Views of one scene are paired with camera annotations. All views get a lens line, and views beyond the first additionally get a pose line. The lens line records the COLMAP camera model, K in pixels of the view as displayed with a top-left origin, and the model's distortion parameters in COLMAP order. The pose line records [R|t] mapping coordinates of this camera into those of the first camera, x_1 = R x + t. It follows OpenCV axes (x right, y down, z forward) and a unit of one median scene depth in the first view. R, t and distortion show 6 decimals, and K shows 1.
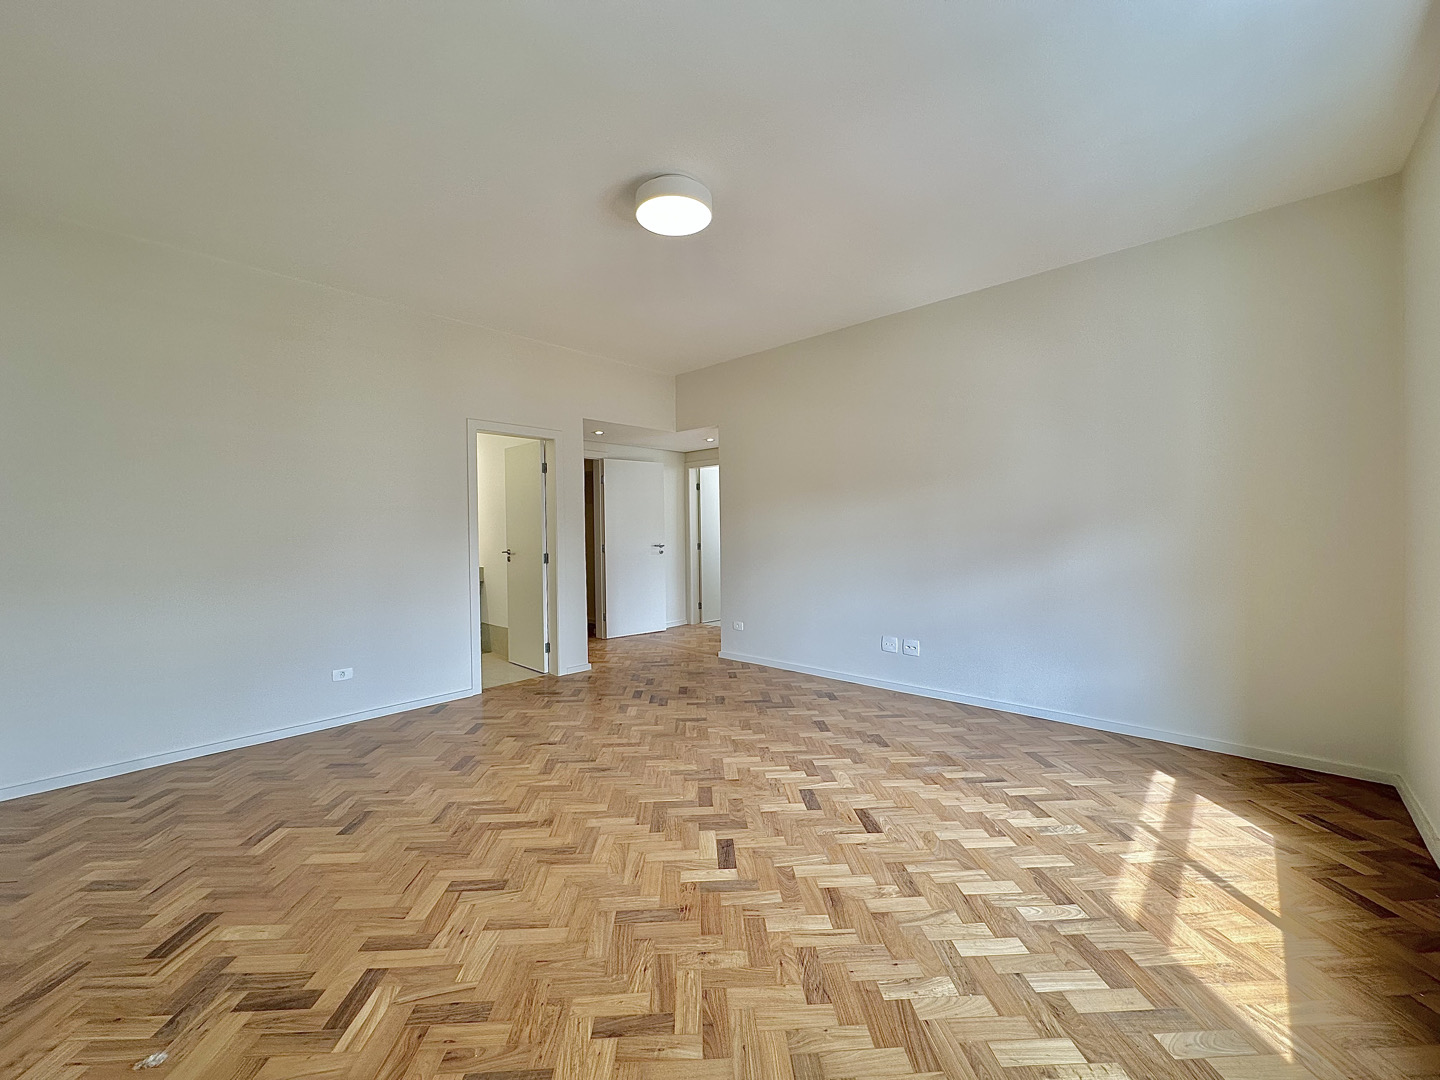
lens RADIAL K [[571.9, 0, 718.3], [0, 571.9, 538.4], [0, 0, 1]] dist [-0.007169, -0.000277]
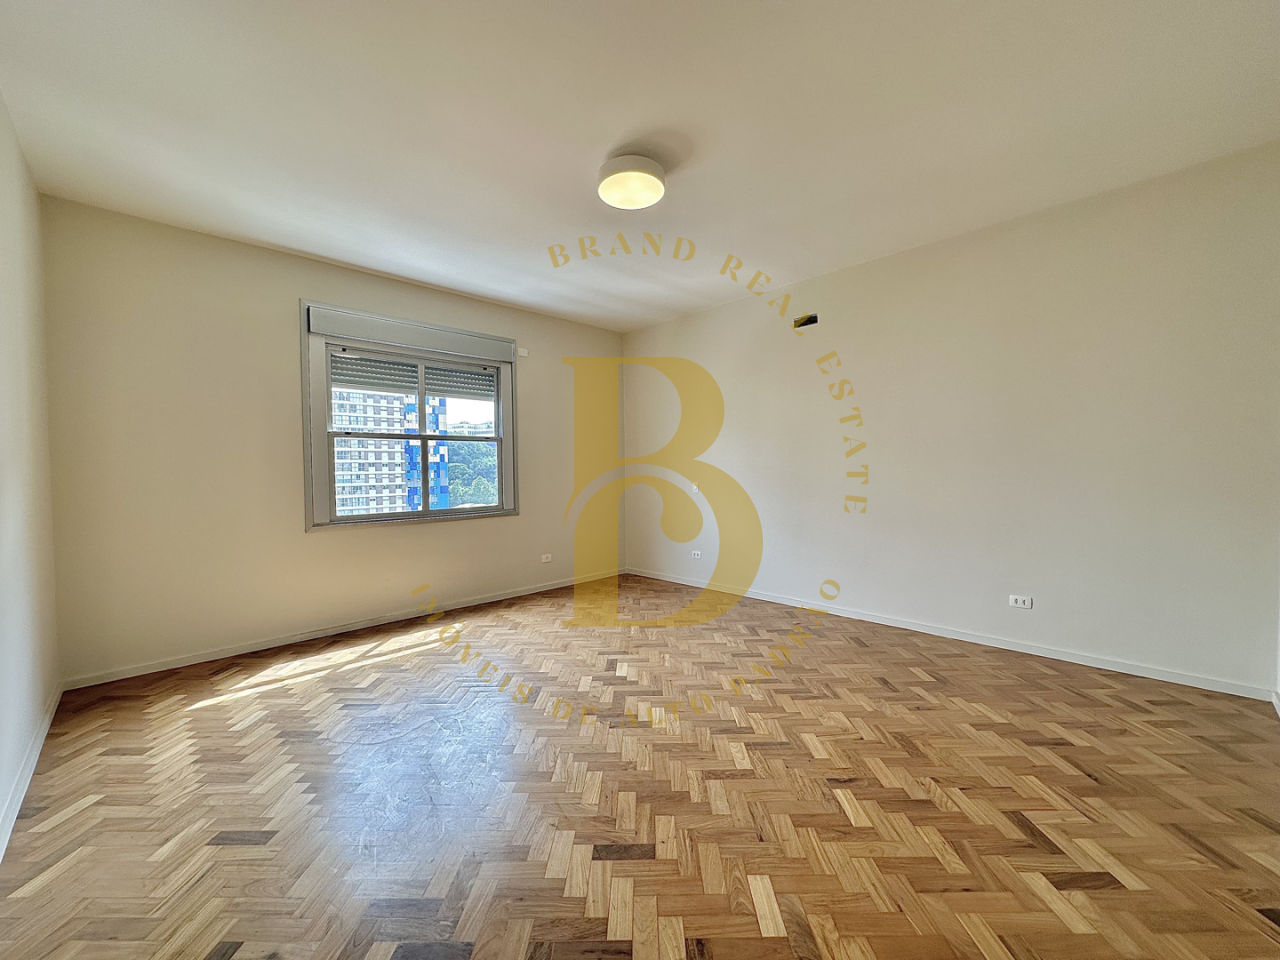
lens RADIAL K [[508.3, 0, 635.8], [0, 508.3, 474.8], [0, 0, 1]] dist [-0.007169, -0.000277]
pose [[-0.997993, 0.027448, 0.057066, -0.120450], [0.029110, 0.999170, 0.028508, -0.027854], [-0.056236, 0.030112, -0.997963, 1.879245]]
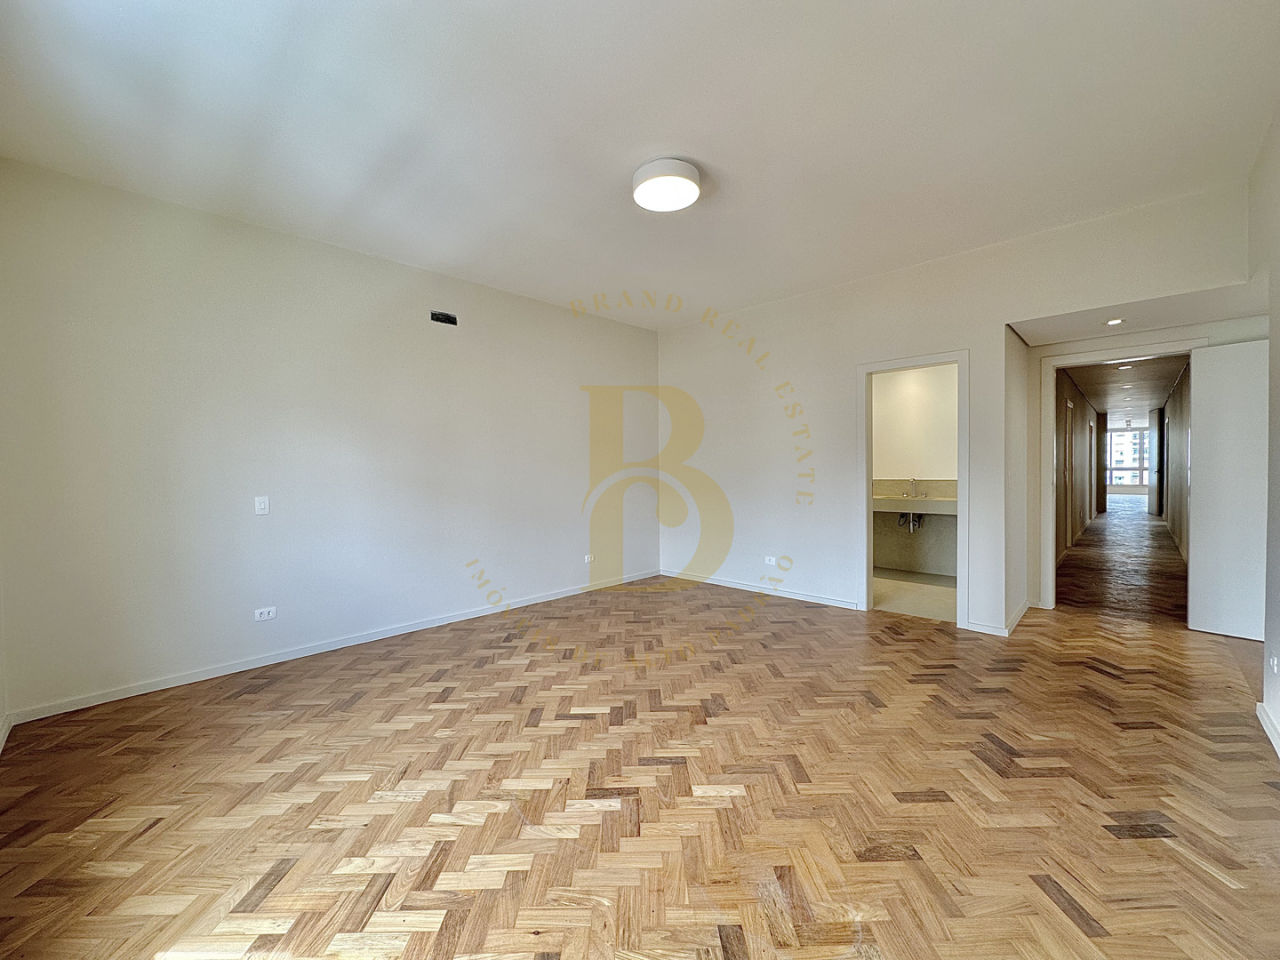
lens RADIAL K [[508.3, 0, 638.3], [0, 508.3, 477.6], [0, 0, 1]] dist [-0.007169, -0.000277]
pose [[-0.031016, 0.028360, -0.999116, 0.887074], [-0.002687, 0.999591, 0.028457, -0.022199], [0.999515, 0.003568, -0.030927, 0.906197]]
